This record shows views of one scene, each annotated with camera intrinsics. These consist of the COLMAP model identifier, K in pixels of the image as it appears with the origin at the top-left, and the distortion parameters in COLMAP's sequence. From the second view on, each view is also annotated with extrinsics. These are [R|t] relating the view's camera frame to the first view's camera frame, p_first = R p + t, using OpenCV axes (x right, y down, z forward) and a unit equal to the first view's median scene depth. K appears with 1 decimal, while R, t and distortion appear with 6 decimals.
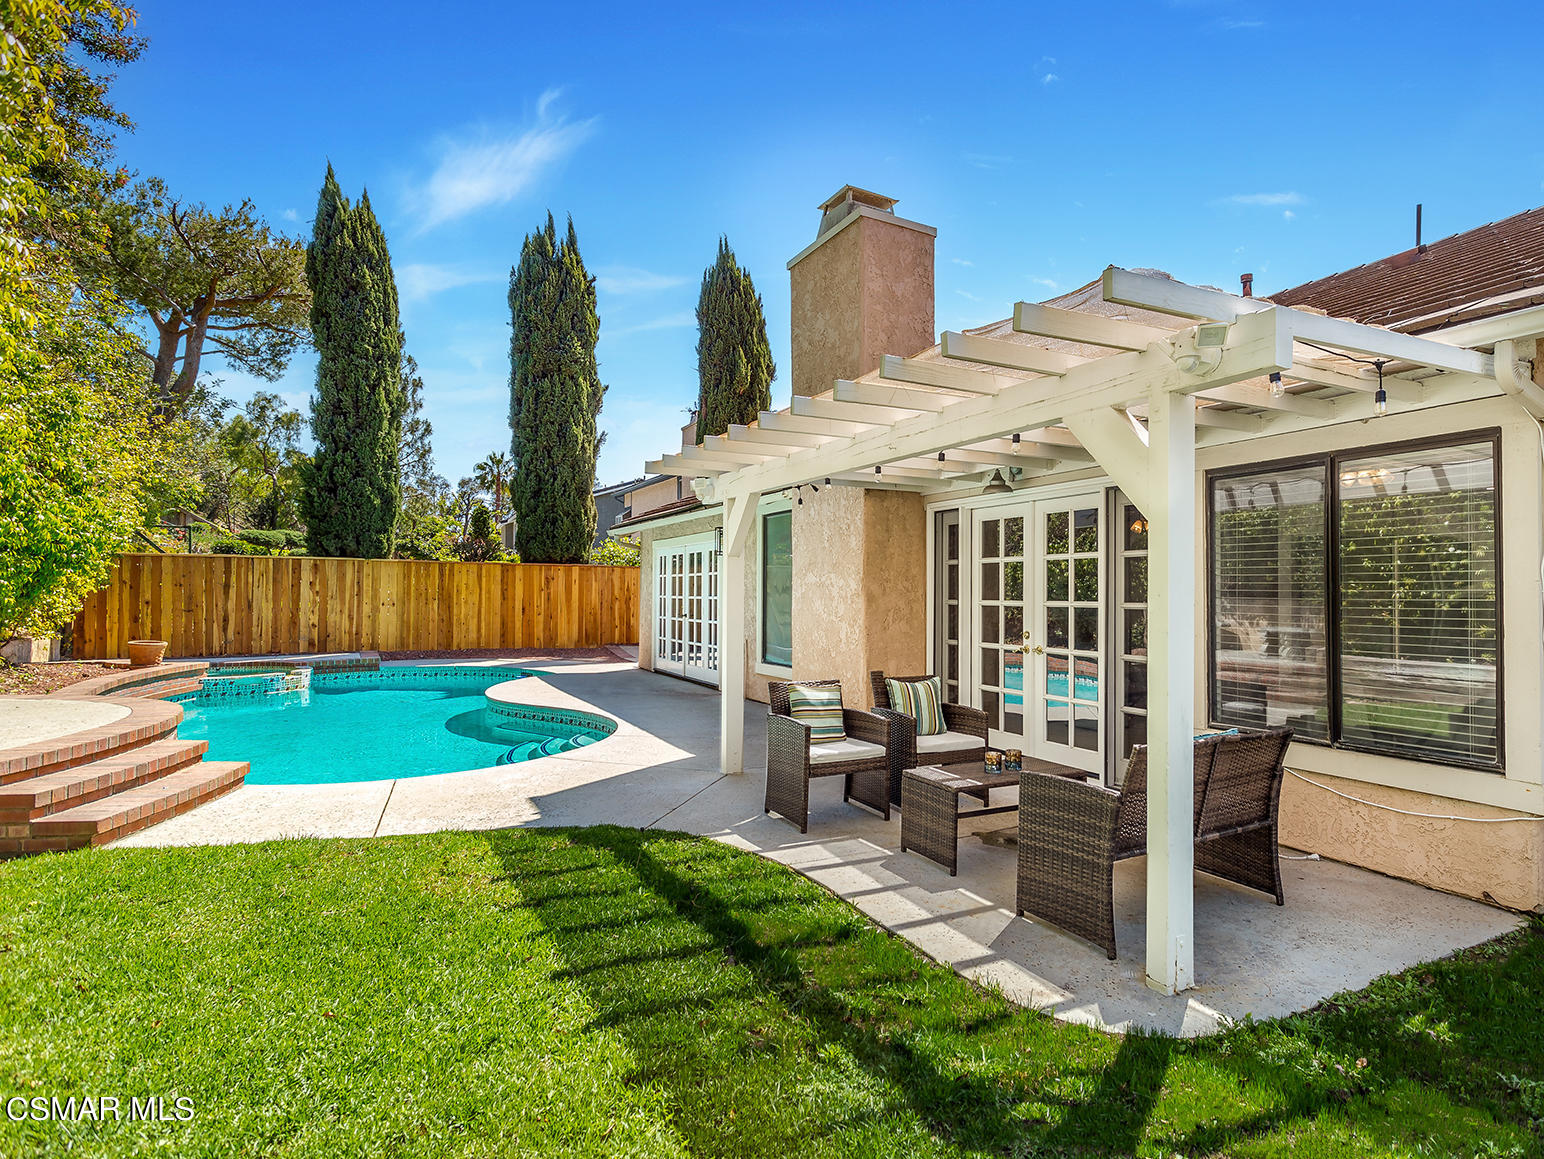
lens RADIAL K [[831.1, 0, 777.8], [0, 831.1, 580.3], [0, 0, 1]] dist [0.011259, 0.000995]
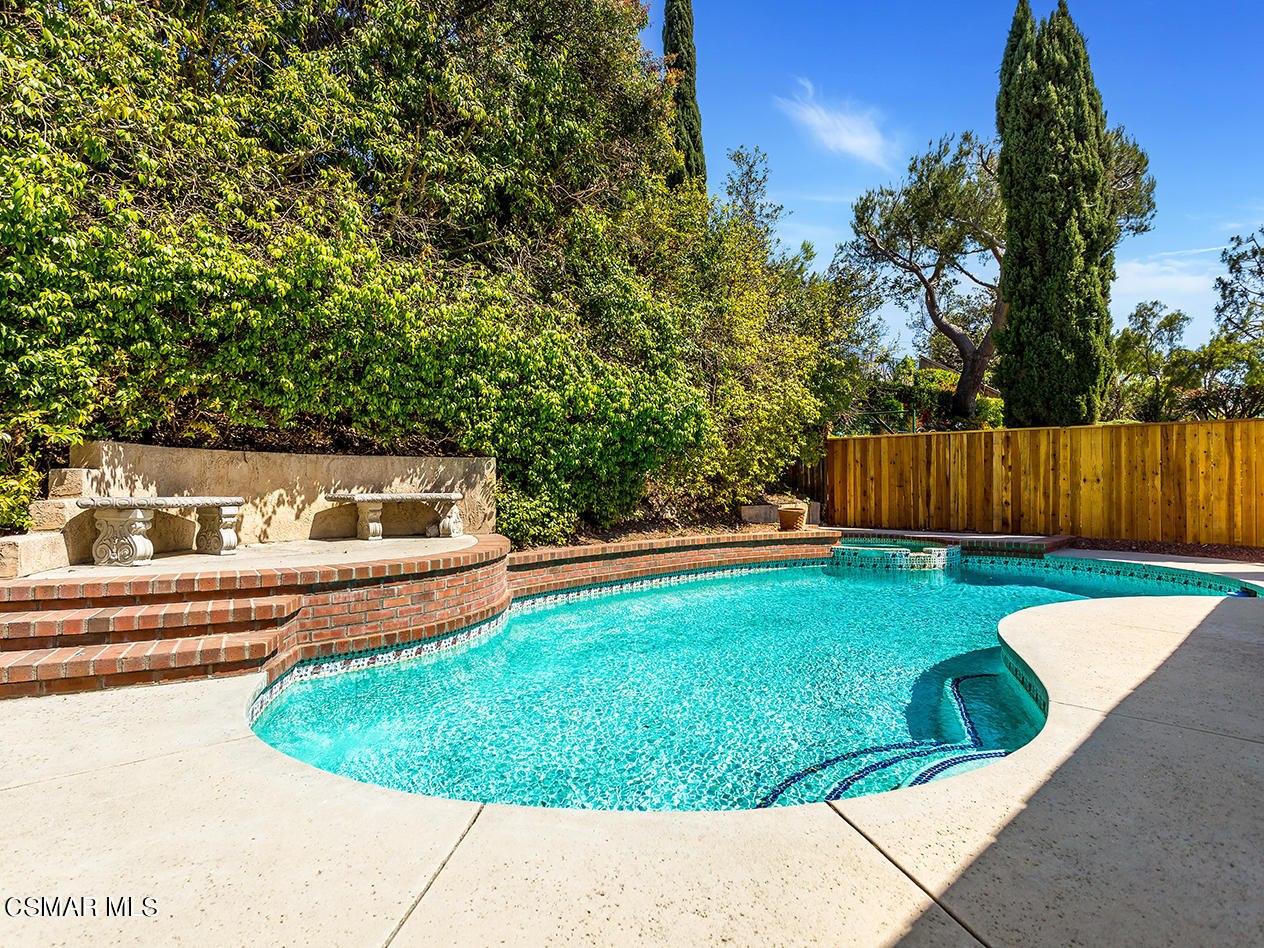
lens RADIAL K [[680.4, 0, 635.7], [0, 680.4, 470.7], [0, 0, 1]] dist [0.011259, 0.000995]
pose [[0.337496, -0.019793, -0.941119, 0.013842], [0.011475, 0.999791, -0.016912, 0.026300], [0.941257, -0.005092, 0.337652, 0.359693]]
